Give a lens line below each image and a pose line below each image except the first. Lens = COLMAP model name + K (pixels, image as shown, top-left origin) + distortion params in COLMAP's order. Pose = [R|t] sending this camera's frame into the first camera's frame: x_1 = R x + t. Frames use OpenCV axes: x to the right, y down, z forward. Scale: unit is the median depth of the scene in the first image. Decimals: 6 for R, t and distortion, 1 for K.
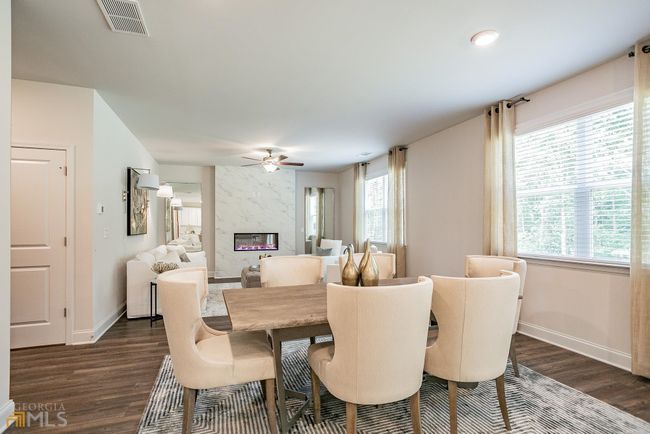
lens RADIAL K [[315.6, 0, 322.0], [0, 315.6, 204.7], [0, 0, 1]] dist [-0.001663, 0.002916]
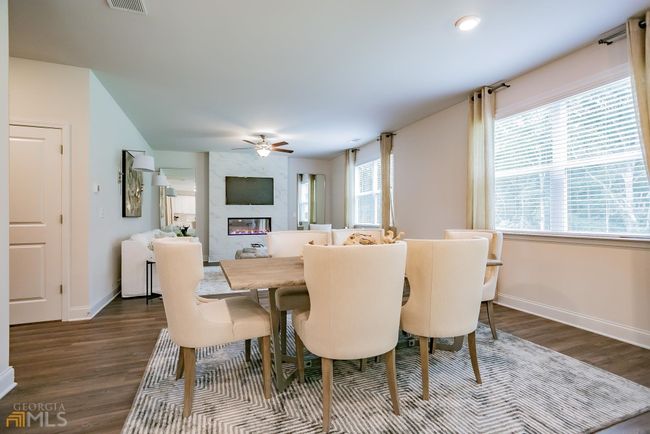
lens RADIAL K [[315.6, 0, 321.6], [0, 315.6, 214.1], [0, 0, 1]] dist [-0.001663, 0.002916]
pose [[0.999395, -0.001014, 0.034751, -0.012400], [0.000984, 0.999999, 0.000874, 0.097381], [-0.034752, -0.000839, 0.999396, -0.041574]]
